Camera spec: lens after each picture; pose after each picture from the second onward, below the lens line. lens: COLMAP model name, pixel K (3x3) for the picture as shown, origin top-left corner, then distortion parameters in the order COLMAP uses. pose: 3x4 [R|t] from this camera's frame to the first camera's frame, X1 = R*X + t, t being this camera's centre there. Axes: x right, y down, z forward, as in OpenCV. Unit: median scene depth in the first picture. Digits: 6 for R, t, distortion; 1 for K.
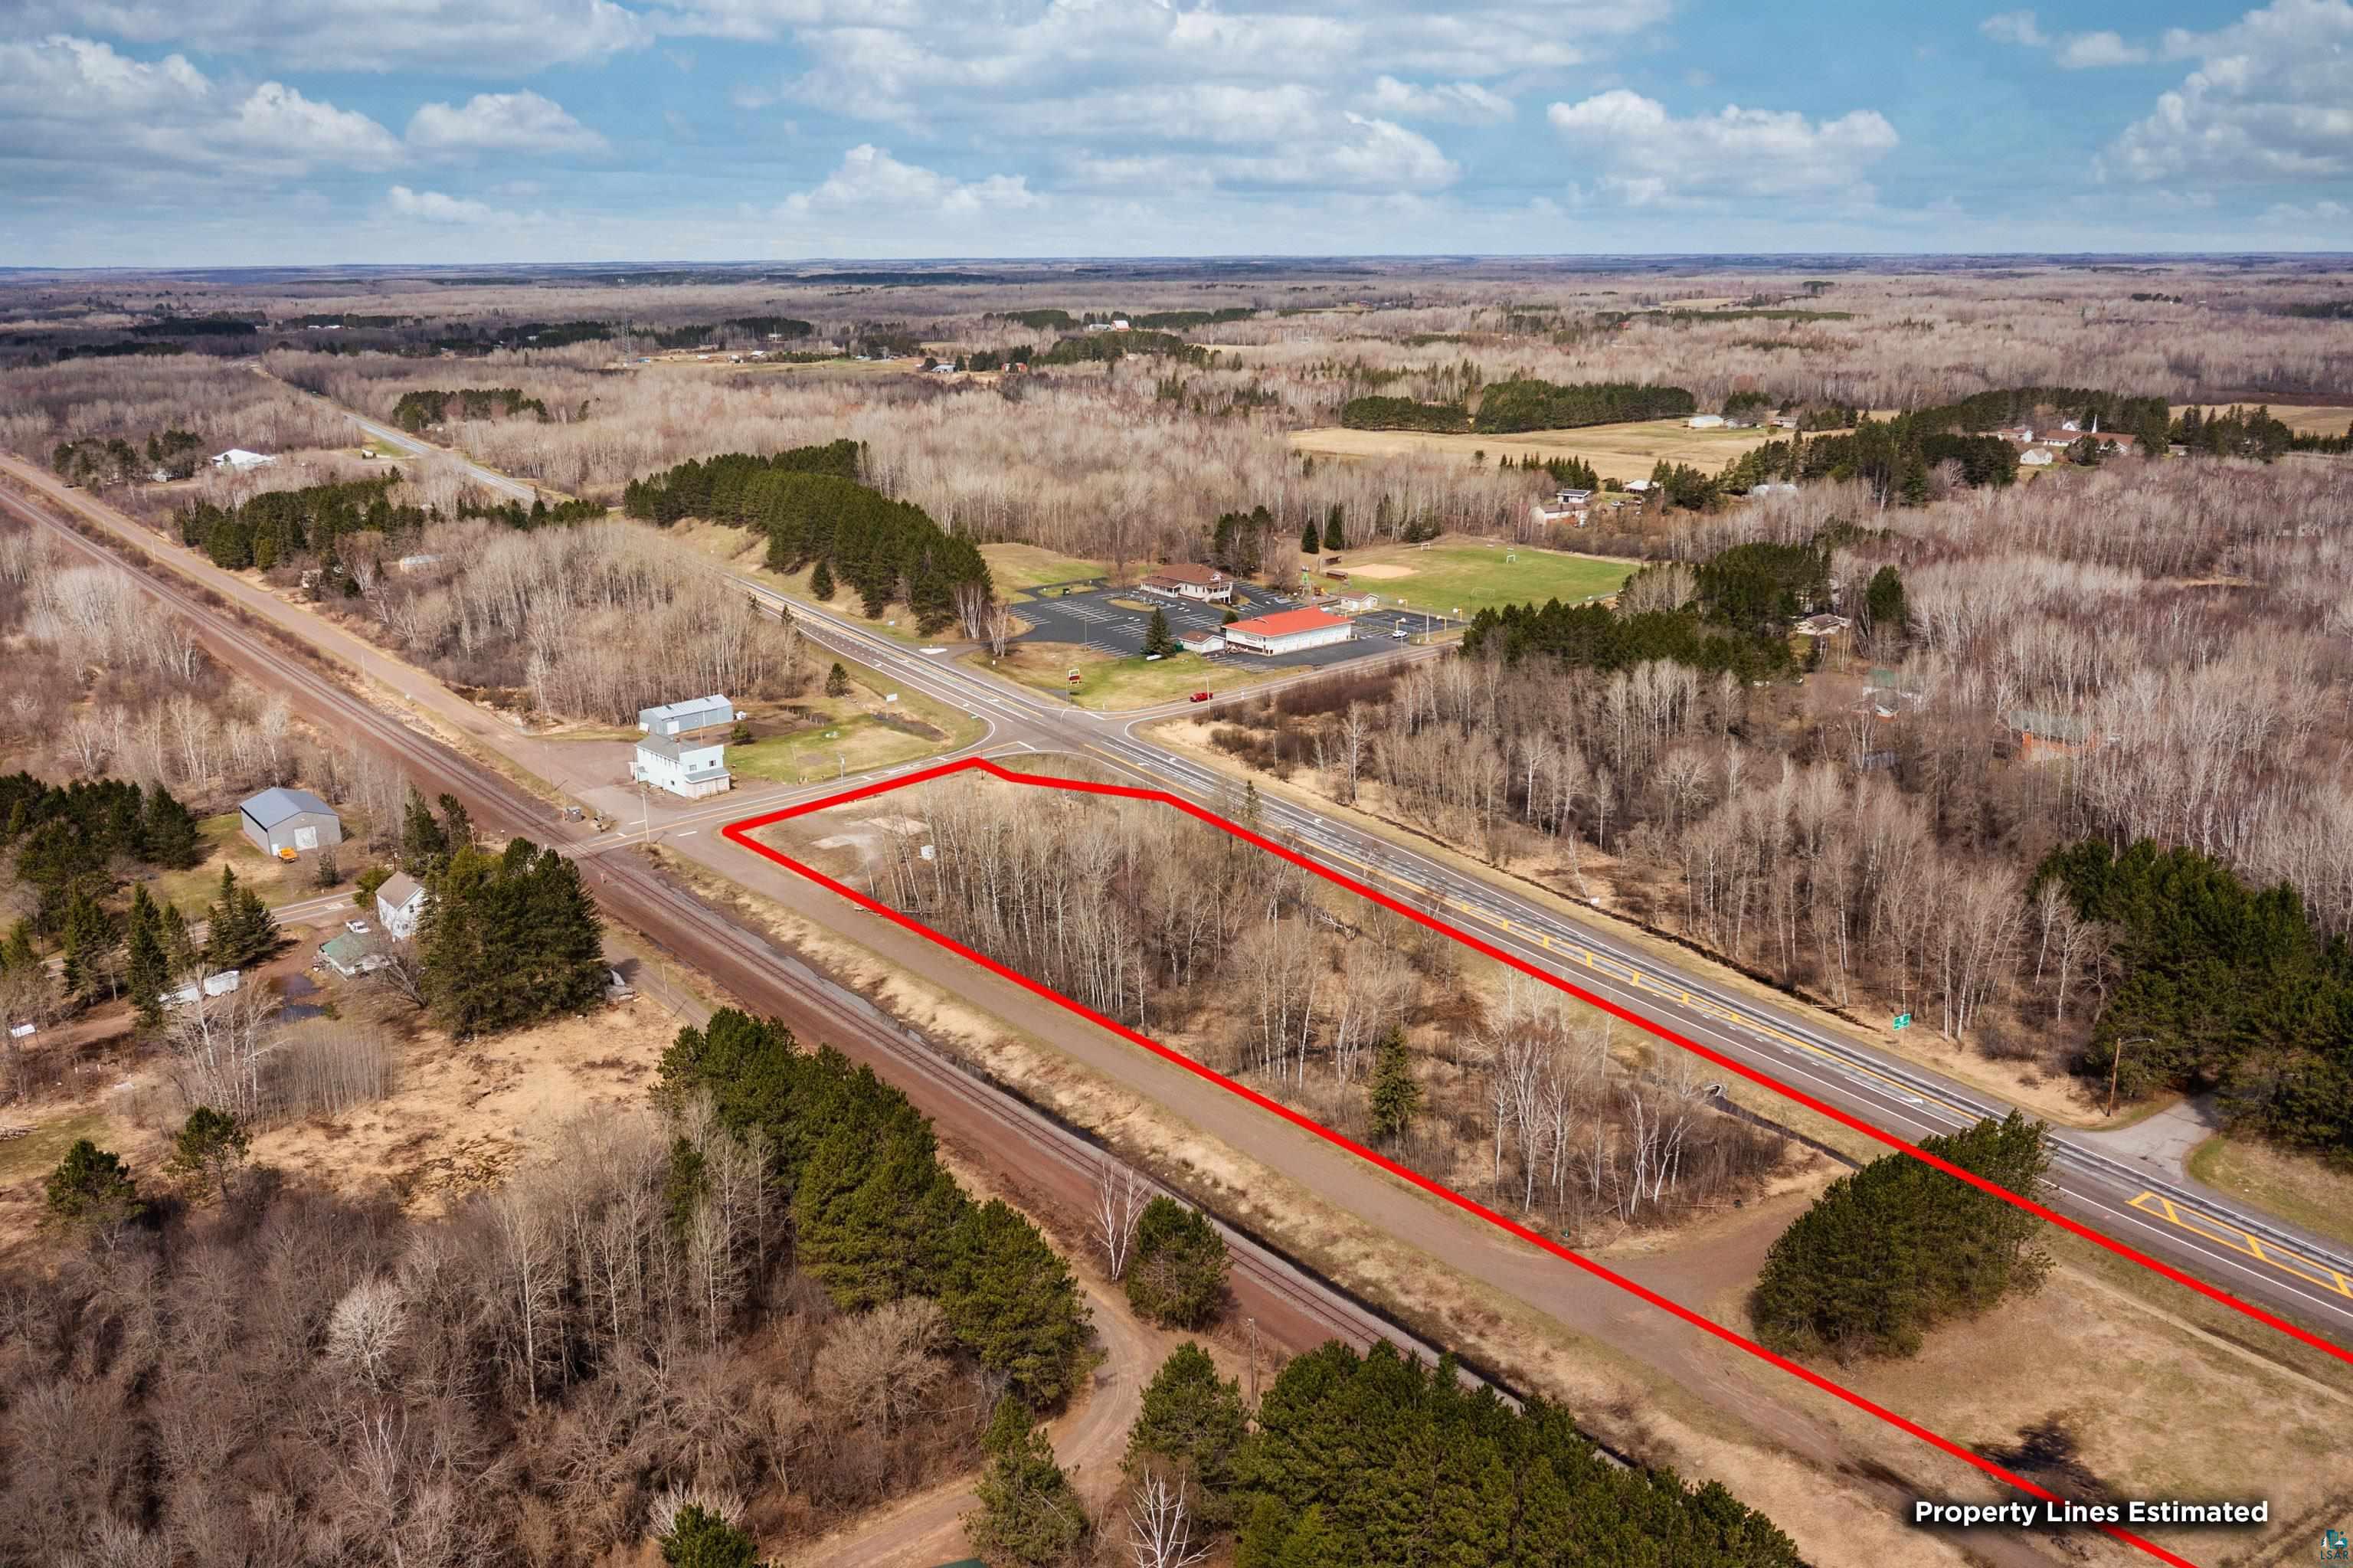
lens RADIAL K [[1883.7, 0, 1174.3], [0, 1883.7, 778.3], [0, 0, 1]] dist [-0.024605, 0.003524]
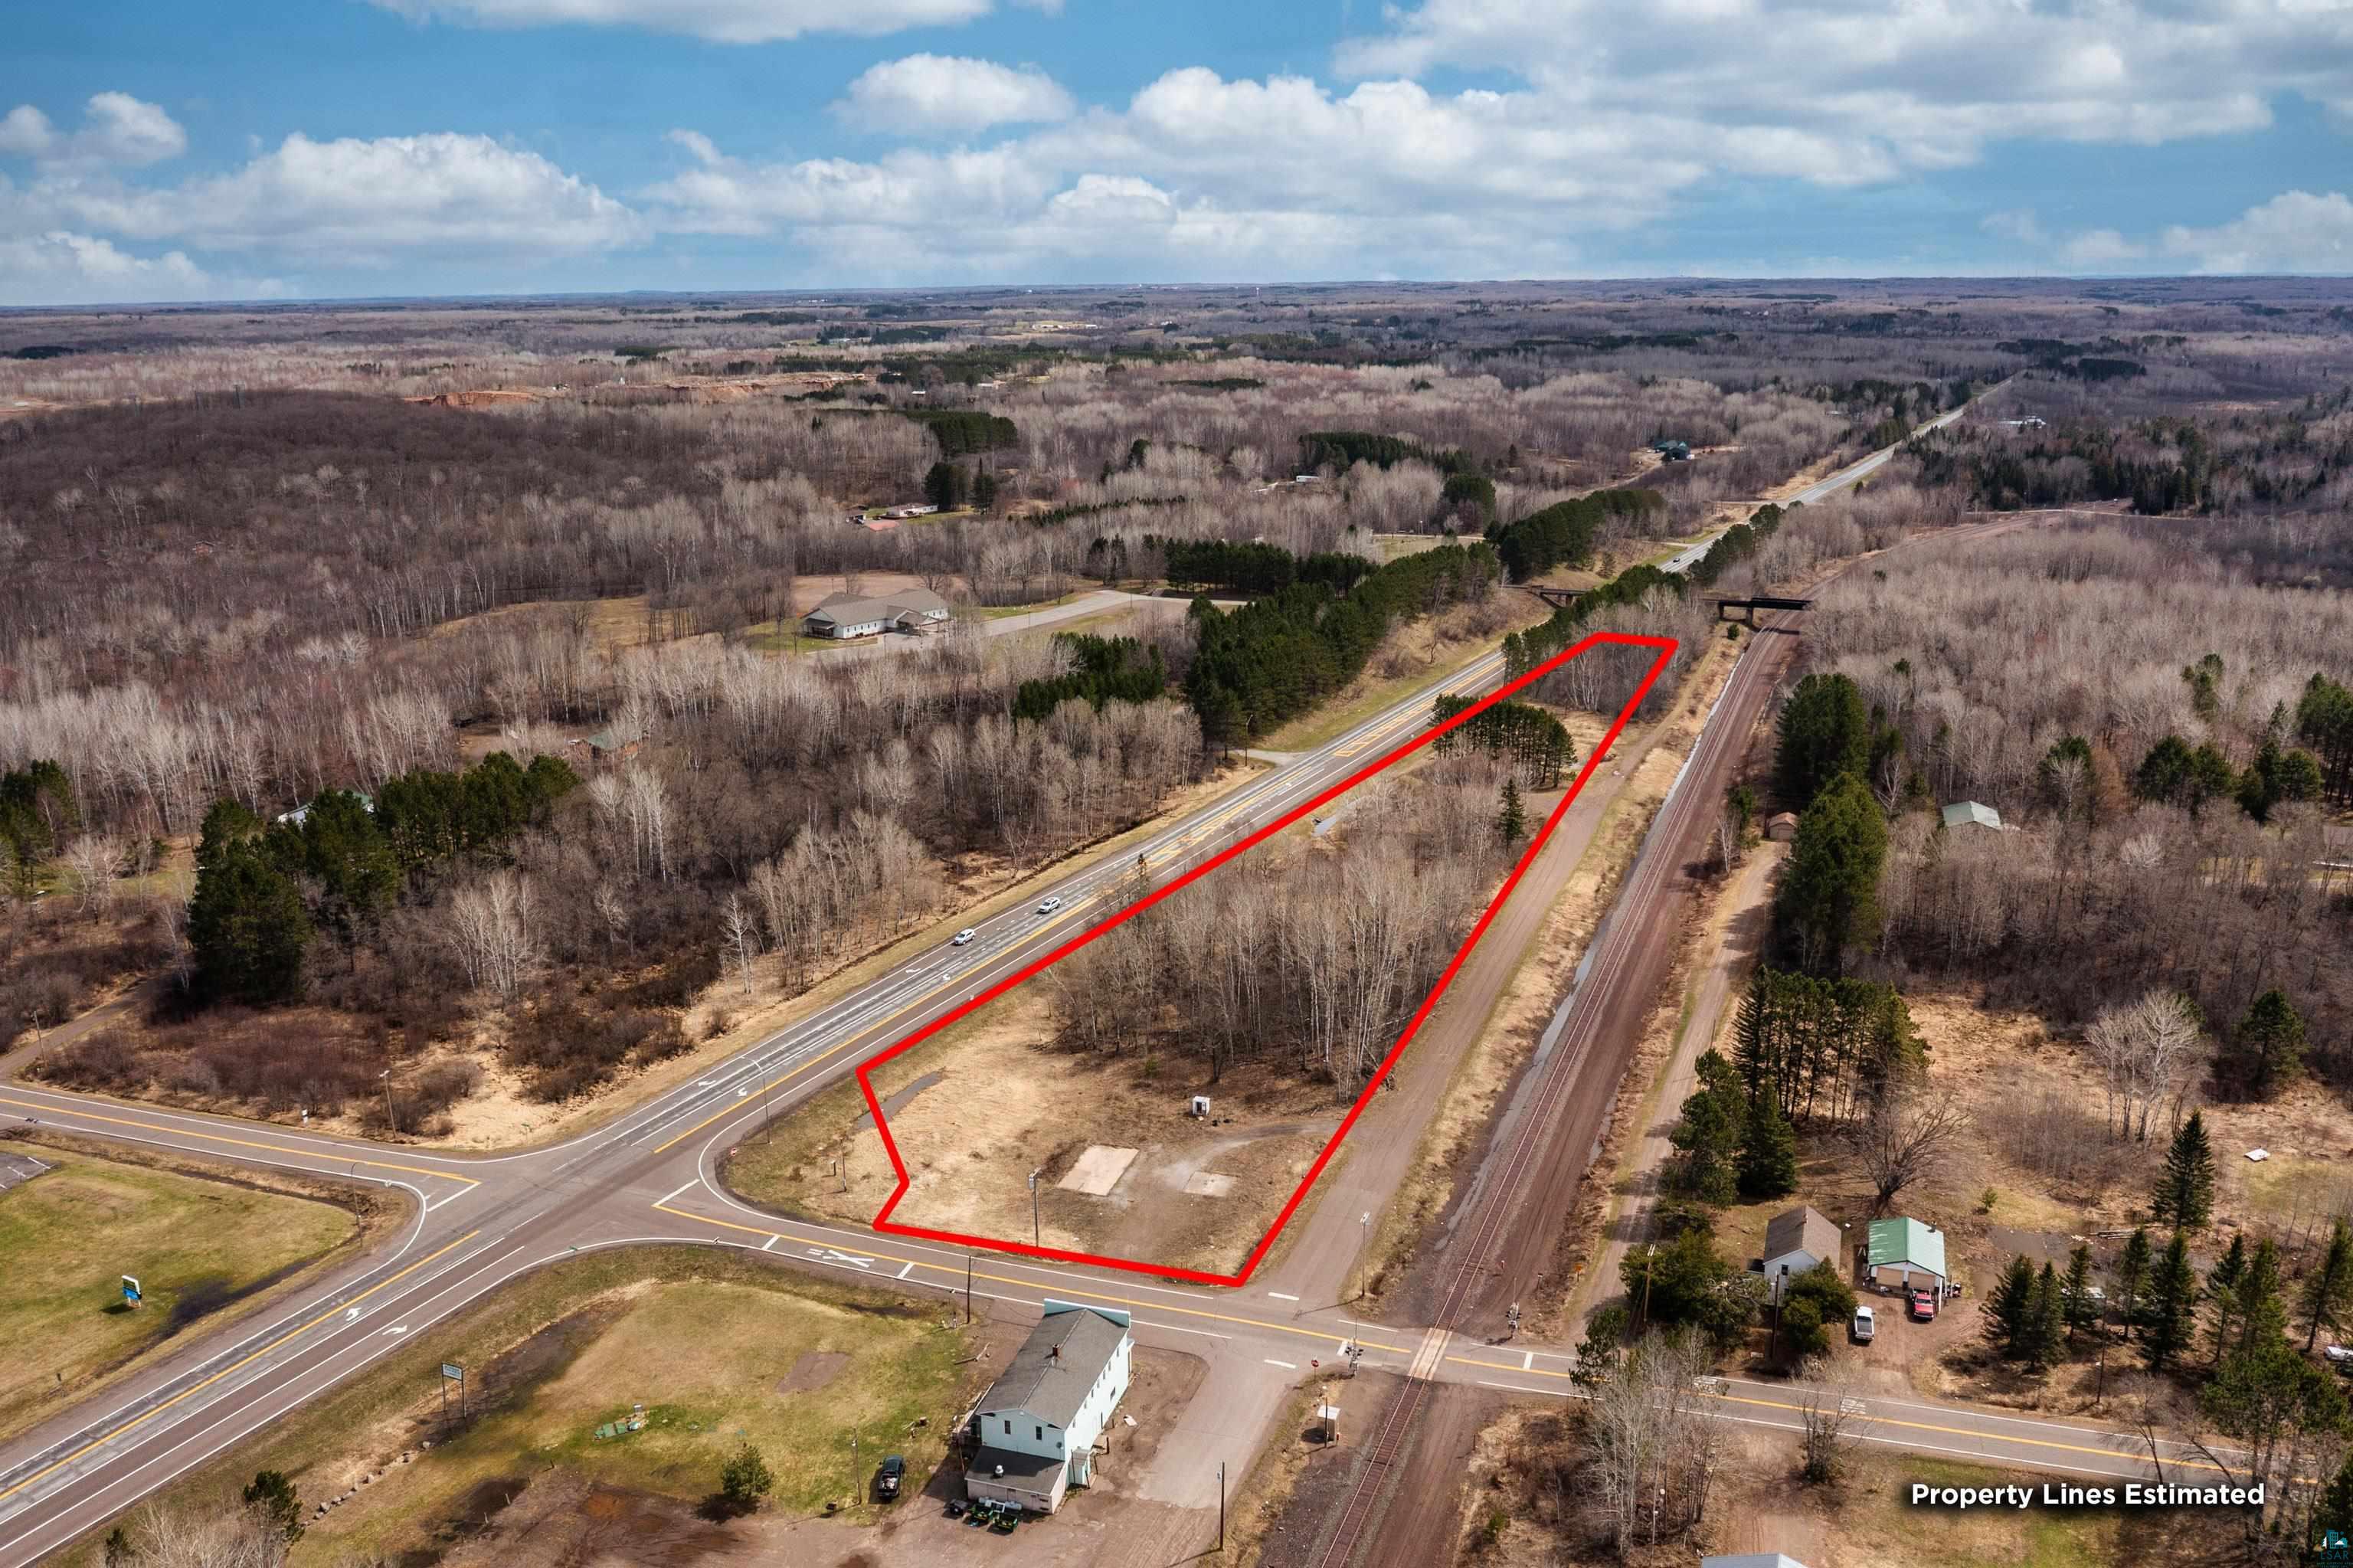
lens RADIAL K [[1861.1, 0, 1167.5], [0, 1861.1, 789.2], [0, 0, 1]] dist [-0.017633, 0.004319]
pose [[-0.495125, -0.220324, 0.840422, -0.400372], [0.251364, 0.889618, 0.381309, -0.203793], [-0.831665, 0.400047, -0.385091, 0.662351]]
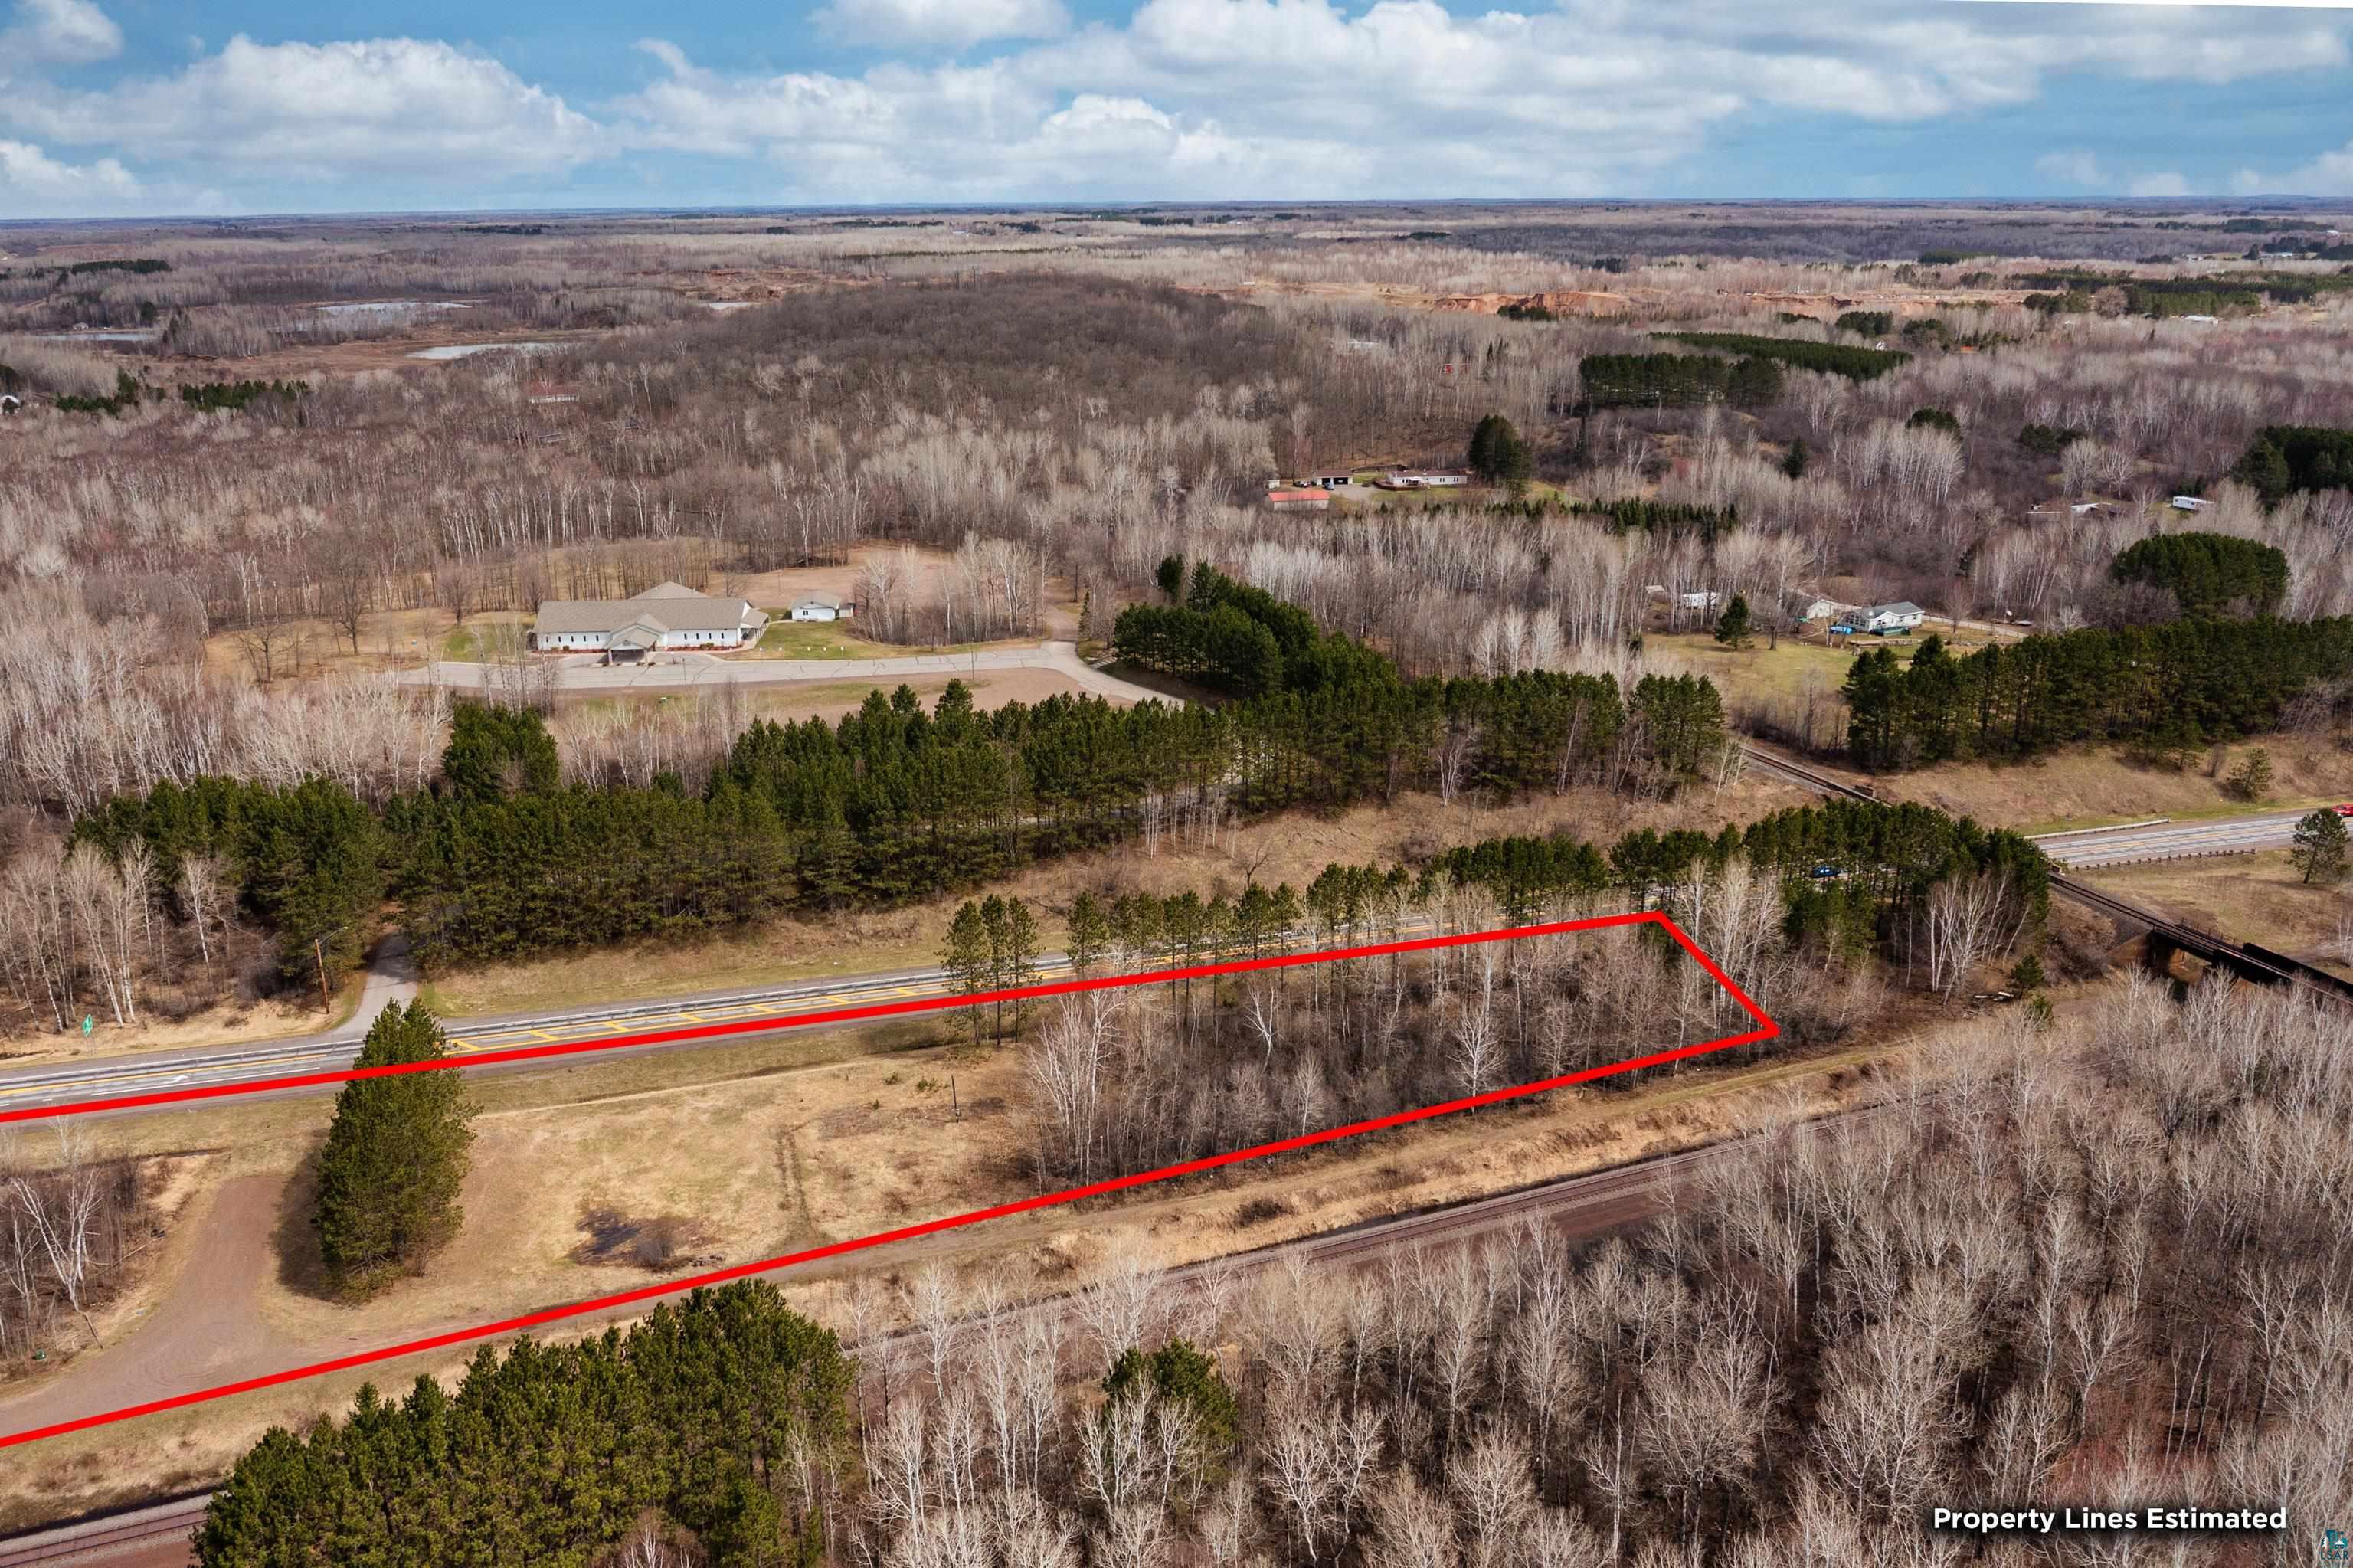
lens RADIAL K [[1883.7, 0, 1174.3], [0, 1883.7, 778.3], [0, 0, 1]] dist [-0.024605, 0.003524]
pose [[0.277770, -0.283876, 0.917746, -0.116800], [0.266264, 0.940662, 0.210375, -0.016383], [-0.923010, 0.185927, 0.336874, 0.057057]]
